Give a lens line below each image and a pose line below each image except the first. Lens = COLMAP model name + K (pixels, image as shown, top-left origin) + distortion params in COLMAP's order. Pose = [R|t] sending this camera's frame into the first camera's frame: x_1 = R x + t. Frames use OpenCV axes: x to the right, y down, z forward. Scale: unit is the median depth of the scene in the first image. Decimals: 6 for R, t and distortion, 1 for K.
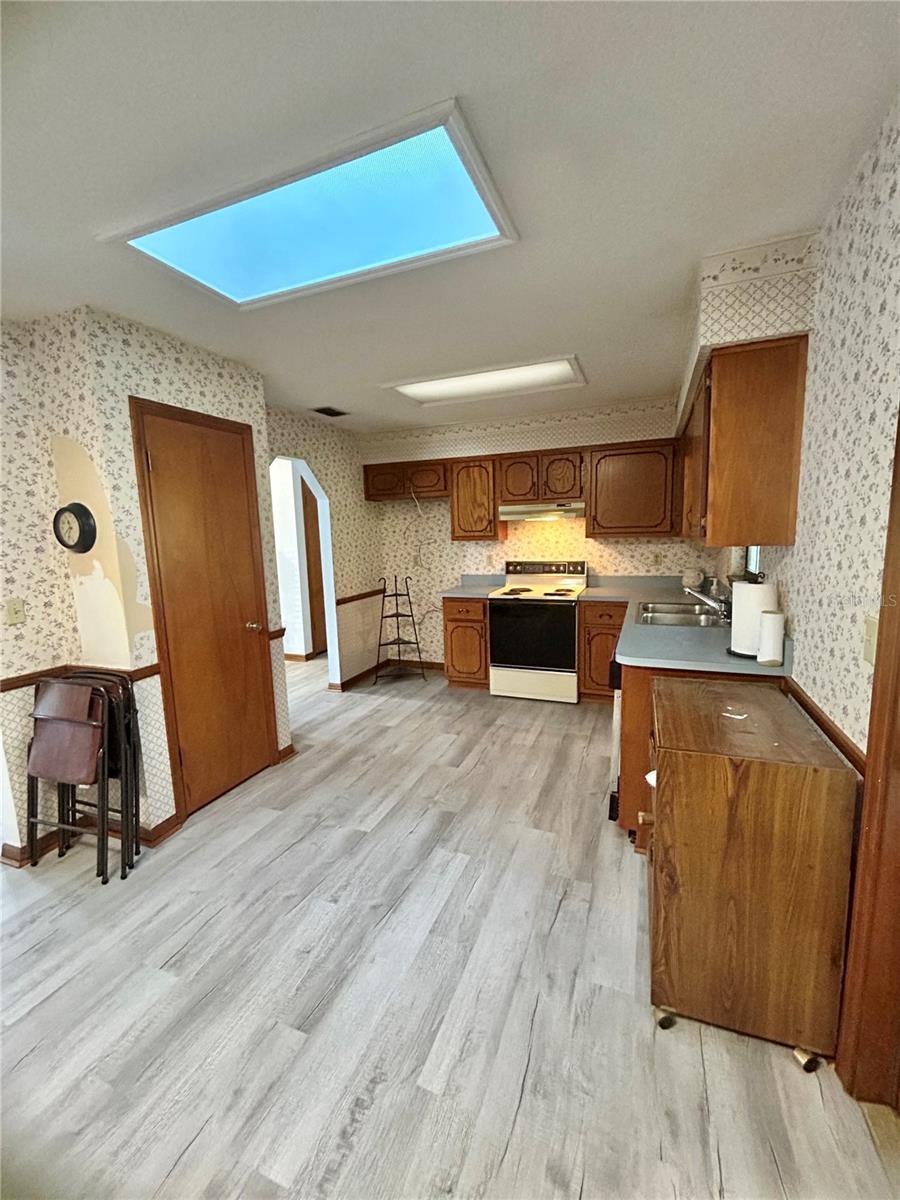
lens RADIAL K [[488.1, 0, 450.7], [0, 488.1, 596.7], [0, 0, 1]] dist [-0.003469, 0.001549]
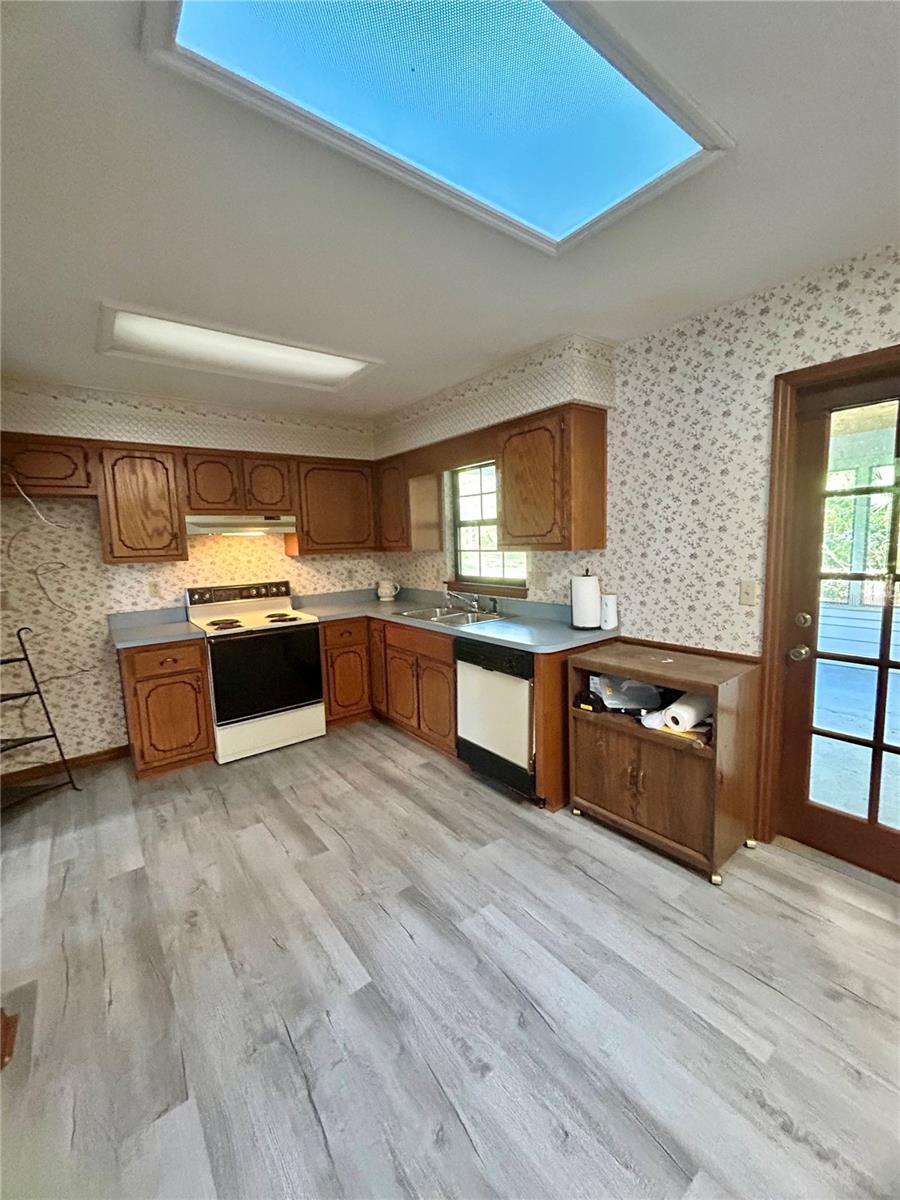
lens RADIAL K [[488.1, 0, 456.2], [0, 488.1, 596.5], [0, 0, 1]] dist [-0.003469, 0.001549]
pose [[0.503288, -0.088701, 0.859554, -0.393574], [0.134048, 0.990690, 0.023745, -0.026861], [-0.853658, 0.103271, 0.510493, 0.308511]]
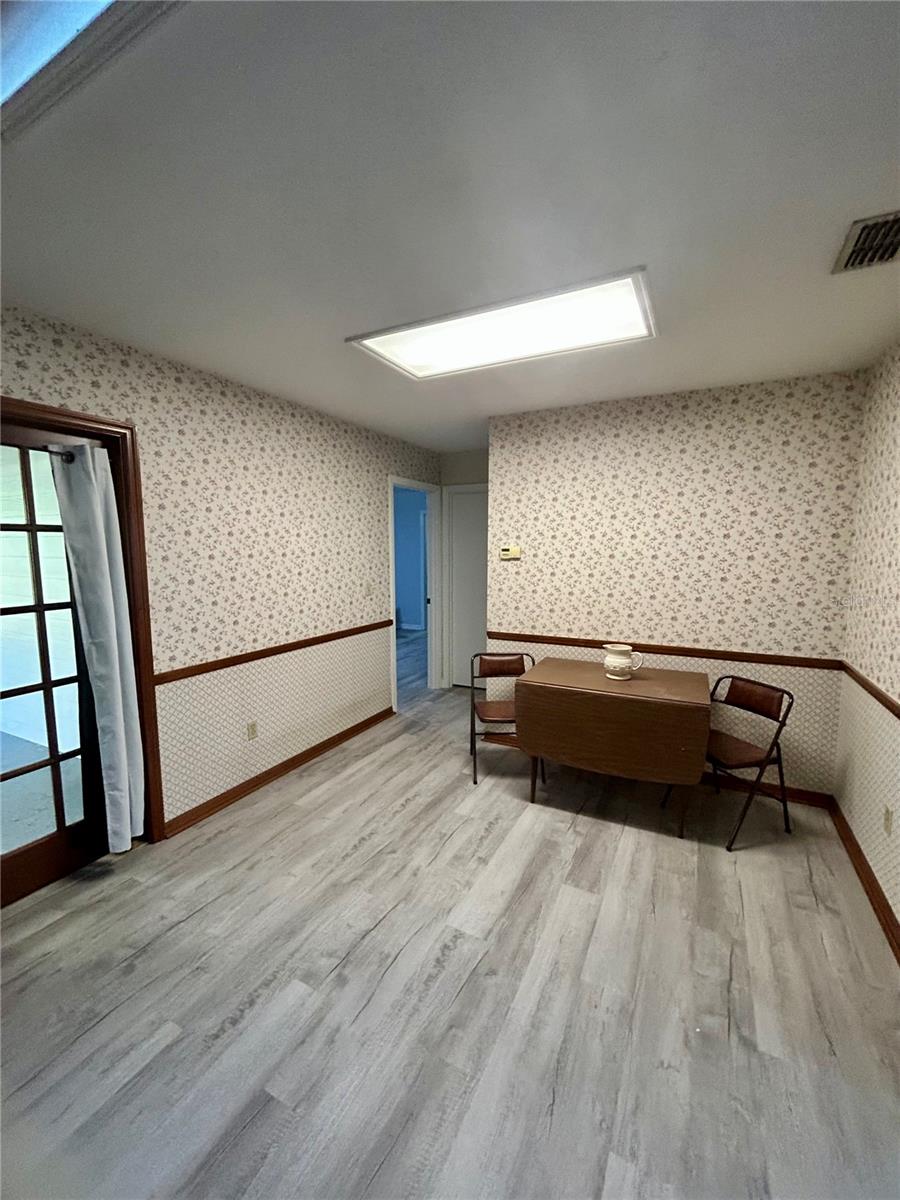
lens RADIAL K [[488.1, 0, 451.2], [0, 488.1, 599.9], [0, 0, 1]] dist [-0.003469, 0.001549]
pose [[-0.995544, 0.013861, 0.093275, -0.279206], [0.035845, 0.970513, 0.238369, -0.089185], [-0.087221, 0.240651, -0.966685, 0.608050]]
